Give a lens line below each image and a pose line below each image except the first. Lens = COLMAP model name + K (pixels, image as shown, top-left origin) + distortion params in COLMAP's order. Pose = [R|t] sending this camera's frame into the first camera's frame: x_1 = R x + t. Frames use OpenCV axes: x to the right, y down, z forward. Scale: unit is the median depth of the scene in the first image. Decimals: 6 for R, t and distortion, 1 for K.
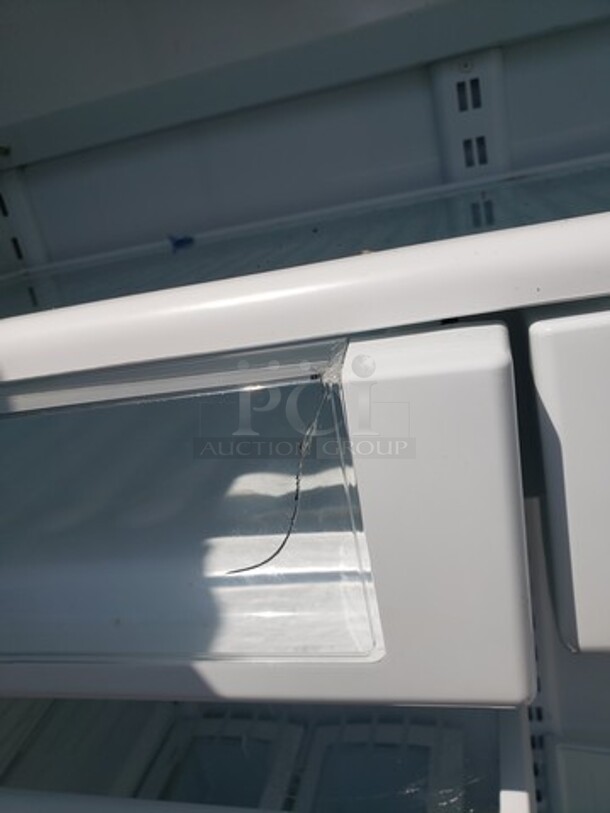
lens RADIAL K [[632.1, 0, 300.5], [0, 632.1, 409.3], [0, 0, 1]] dist [0.004700, 0.012205]
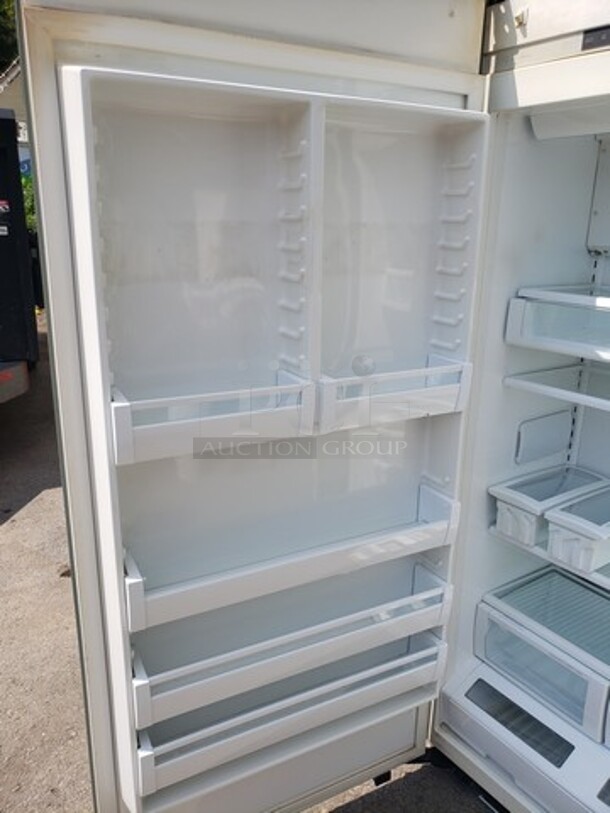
lens RADIAL K [[632.1, 0, 306.6], [0, 632.1, 406.3], [0, 0, 1]] dist [0.004700, 0.012205]
pose [[0.736253, 0.392276, -0.551408, 0.609302], [-0.393251, 0.911150, 0.123120, 0.623342], [0.550713, 0.126194, 0.825100, -2.891126]]
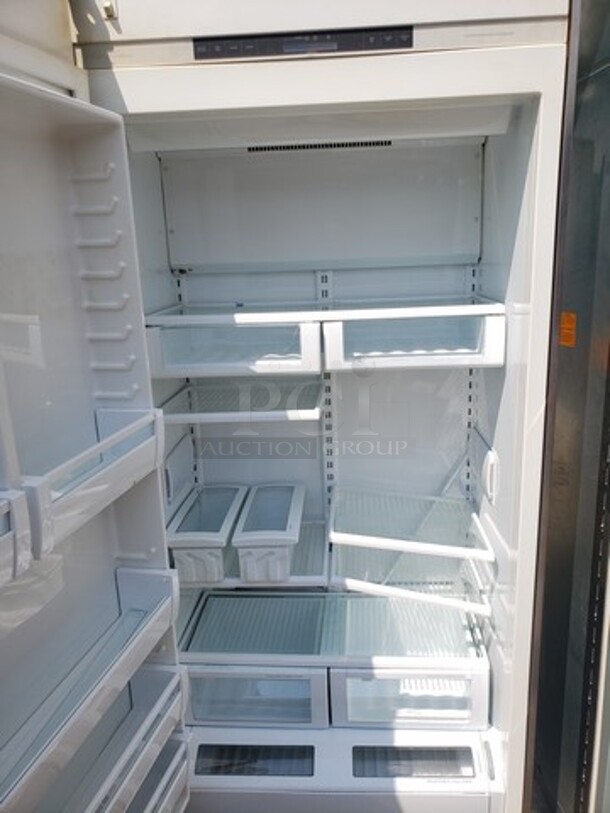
lens RADIAL K [[632.1, 0, 306.0], [0, 632.1, 403.4], [0, 0, 1]] dist [0.004700, 0.012205]
pose [[0.970474, 0.119177, 0.209707, -0.555997], [-0.091647, 0.986398, -0.136455, 0.778575], [-0.223117, 0.113207, 0.968196, -2.598541]]
